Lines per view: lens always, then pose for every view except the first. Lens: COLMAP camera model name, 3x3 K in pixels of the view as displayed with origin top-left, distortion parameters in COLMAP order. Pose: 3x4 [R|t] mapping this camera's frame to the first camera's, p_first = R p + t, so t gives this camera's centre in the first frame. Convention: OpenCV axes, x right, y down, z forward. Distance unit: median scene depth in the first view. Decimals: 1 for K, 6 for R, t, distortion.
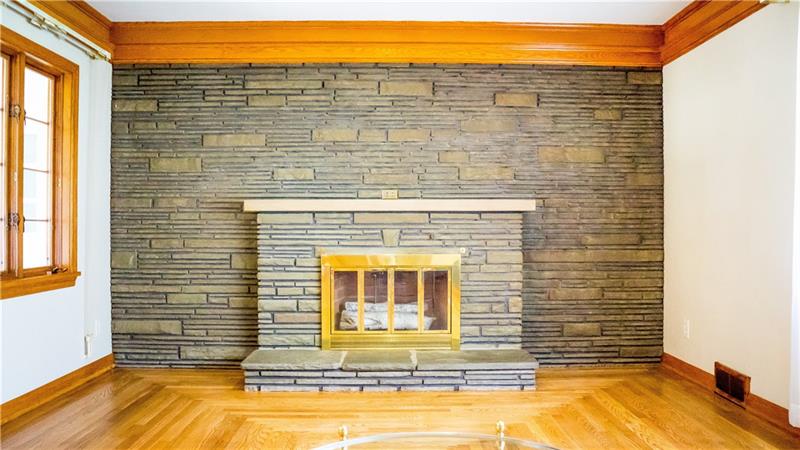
lens RADIAL K [[646.5, 0, 396.6], [0, 646.5, 228.2], [0, 0, 1]] dist [-0.095415, 0.026624]
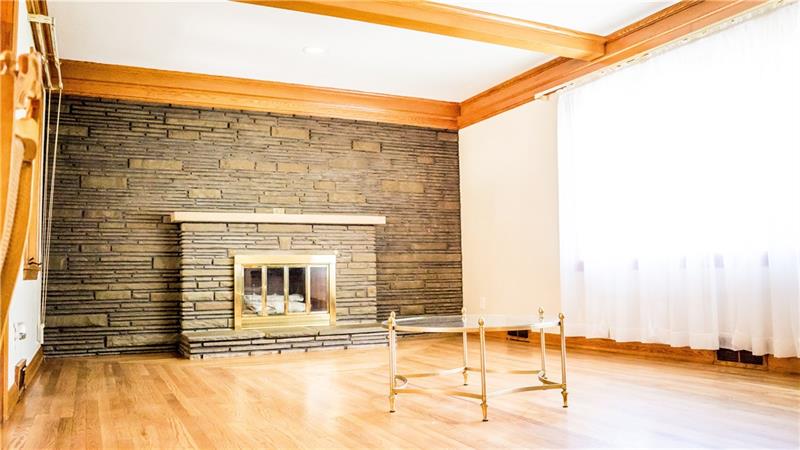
lens RADIAL K [[646.5, 0, 403.1], [0, 646.5, 223.8], [0, 0, 1]] dist [-0.095415, 0.026624]
pose [[0.903014, 0.015522, 0.429331, -0.348943], [0.020734, 0.996608, -0.079641, 0.083283], [-0.429111, 0.080819, 0.899629, -0.293172]]
